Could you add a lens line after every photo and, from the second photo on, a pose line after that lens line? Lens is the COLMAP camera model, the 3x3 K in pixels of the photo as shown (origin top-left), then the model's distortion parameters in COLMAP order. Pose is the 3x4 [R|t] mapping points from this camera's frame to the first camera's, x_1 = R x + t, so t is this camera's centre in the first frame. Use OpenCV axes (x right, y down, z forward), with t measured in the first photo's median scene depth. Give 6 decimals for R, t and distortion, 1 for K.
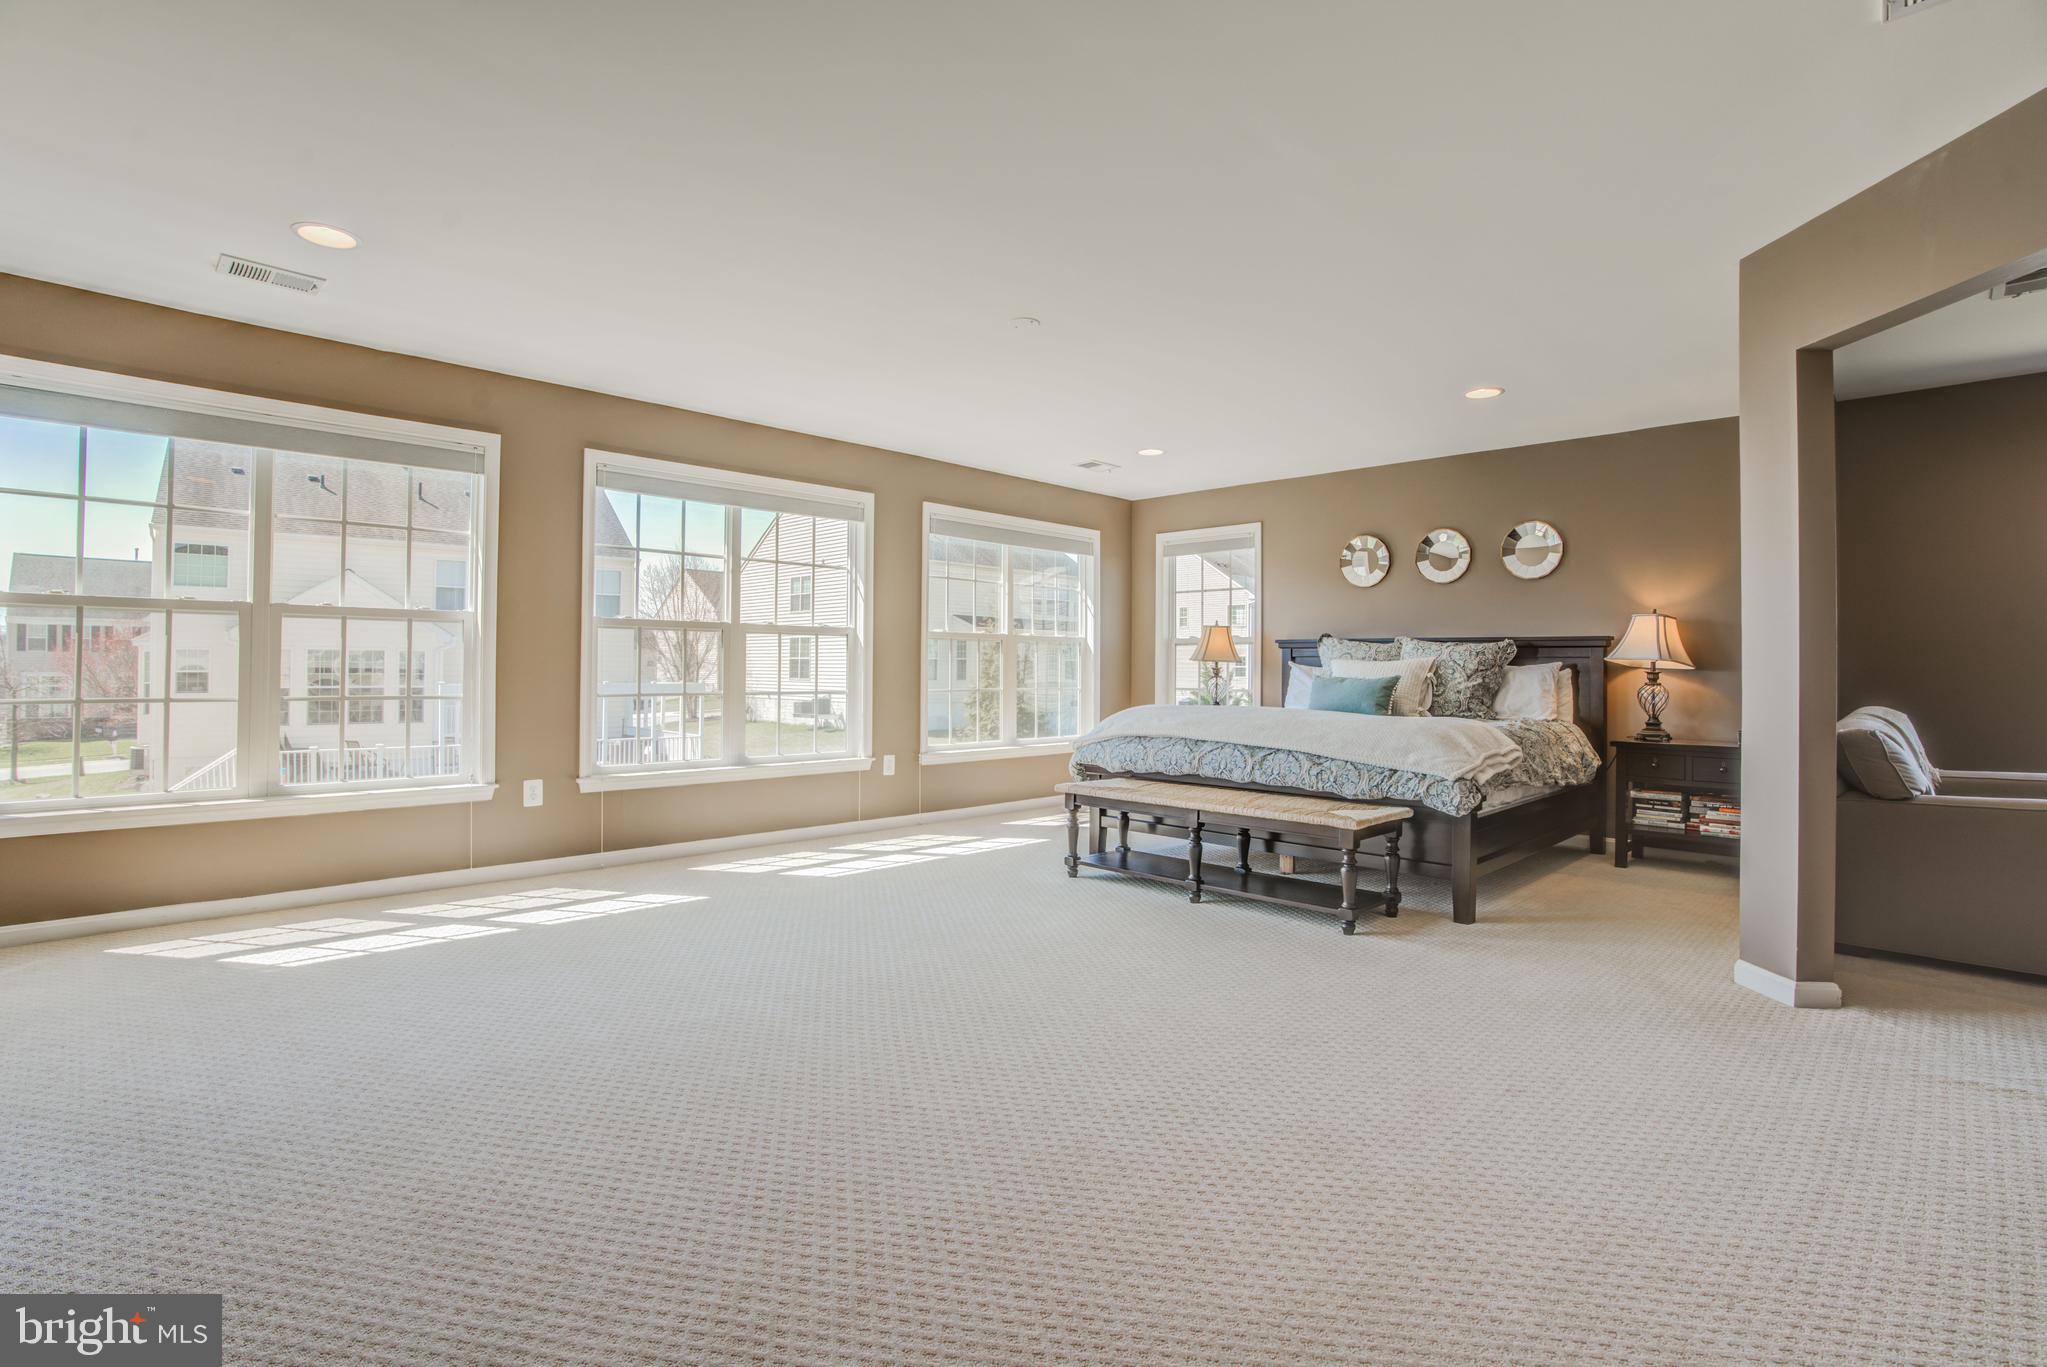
lens RADIAL K [[957.6, 0, 1025.5], [0, 957.6, 669.9], [0, 0, 1]] dist [-0.040765, 0.009997]
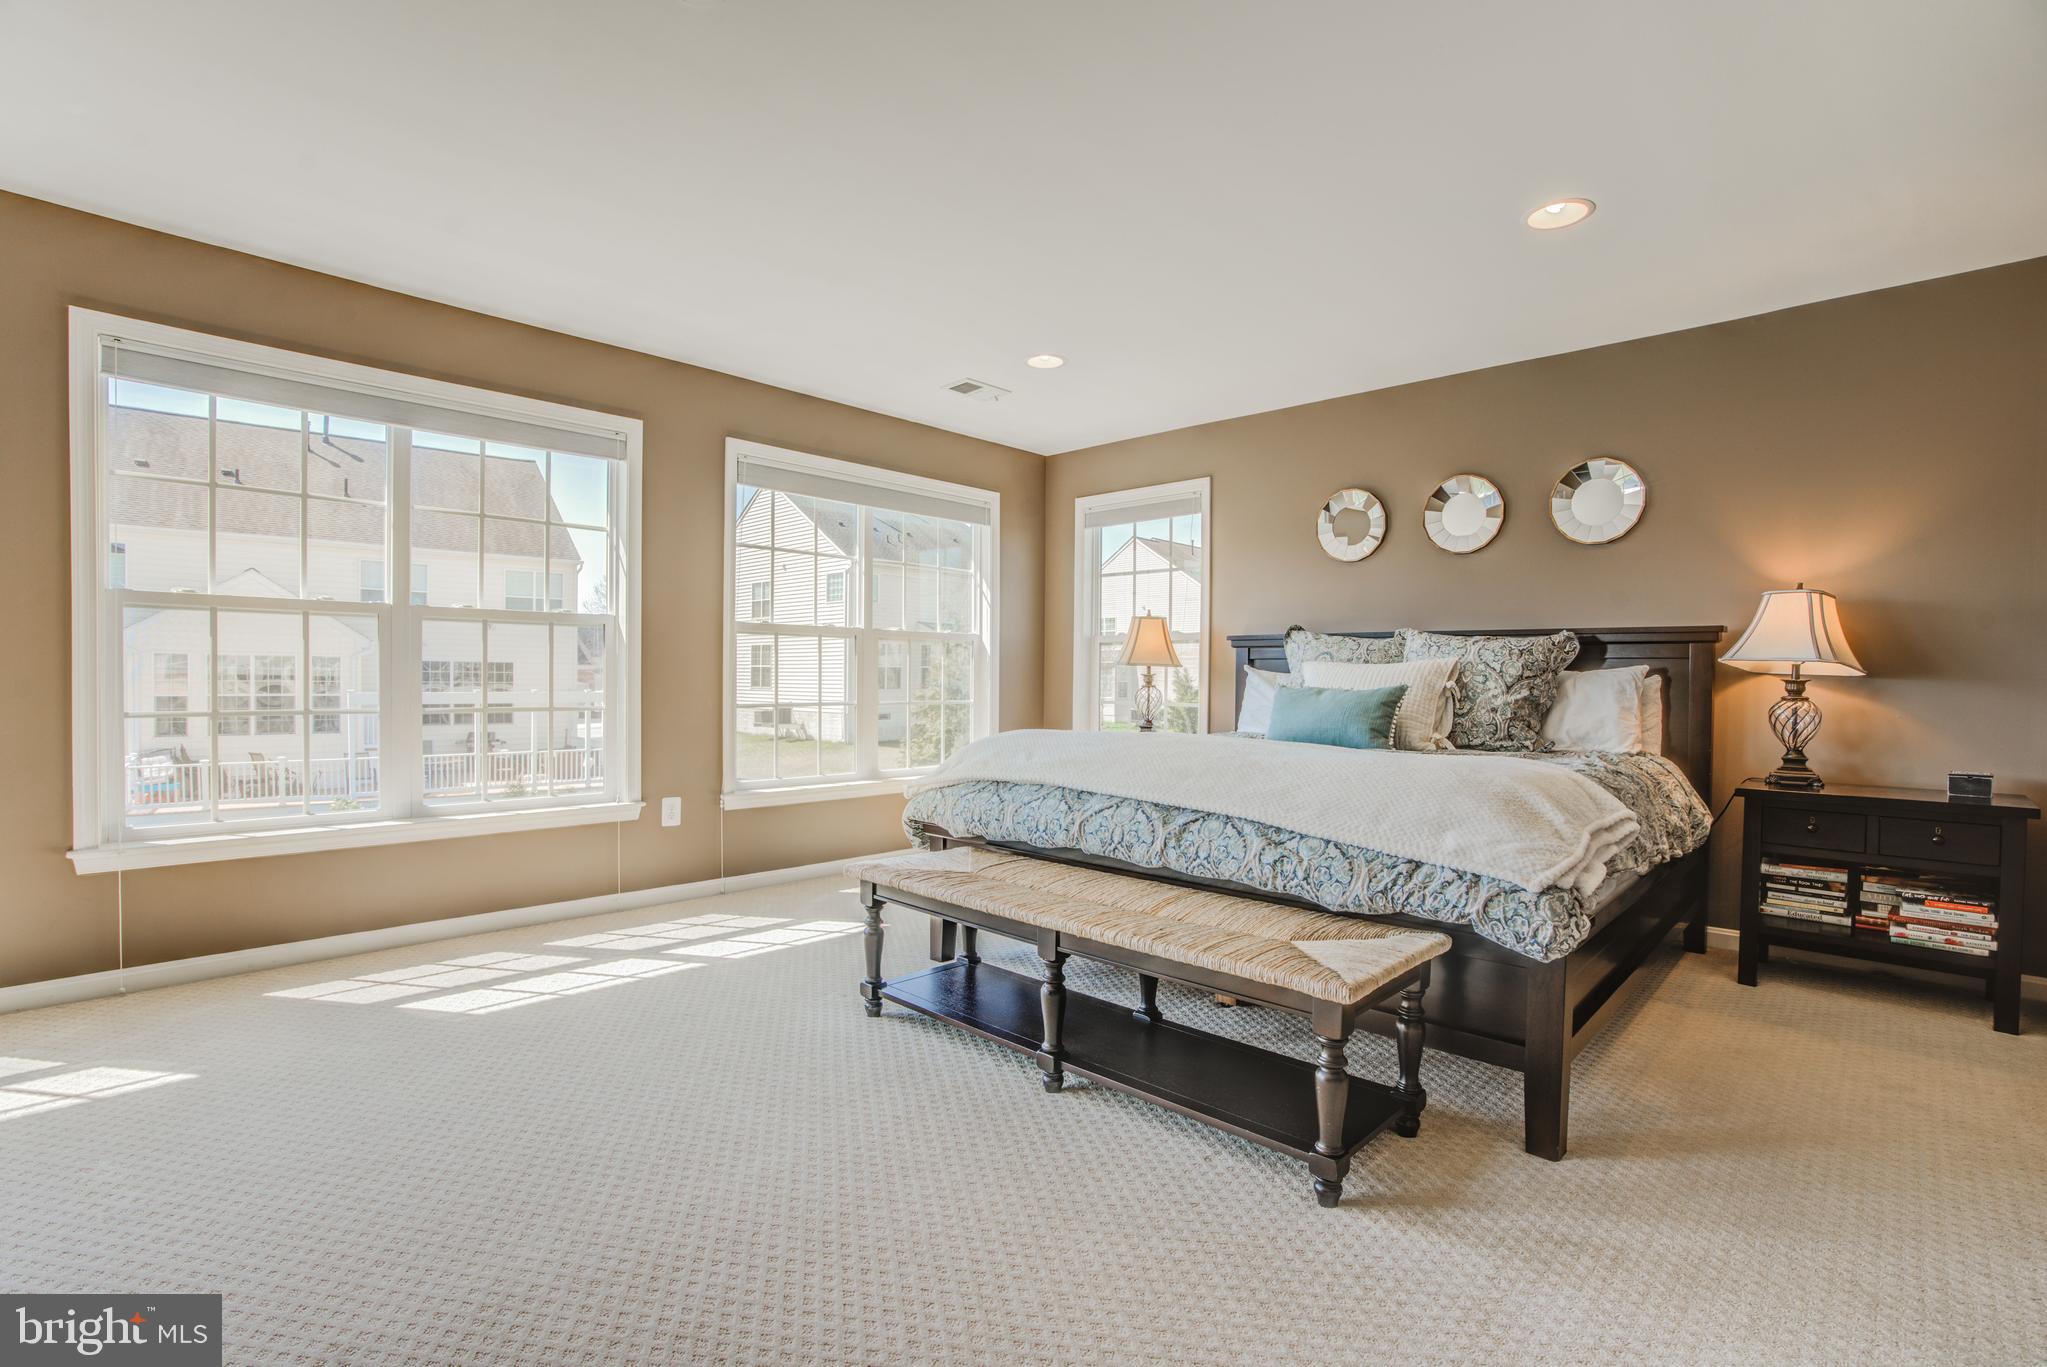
lens RADIAL K [[957.6, 0, 1015.7], [0, 957.6, 691.1], [0, 0, 1]] dist [-0.040765, 0.009997]
pose [[0.999884, 0.001723, 0.015135, 0.113227], [-0.001919, 0.999914, 0.012949, 0.002054], [-0.015112, -0.012976, 0.999802, 0.346007]]
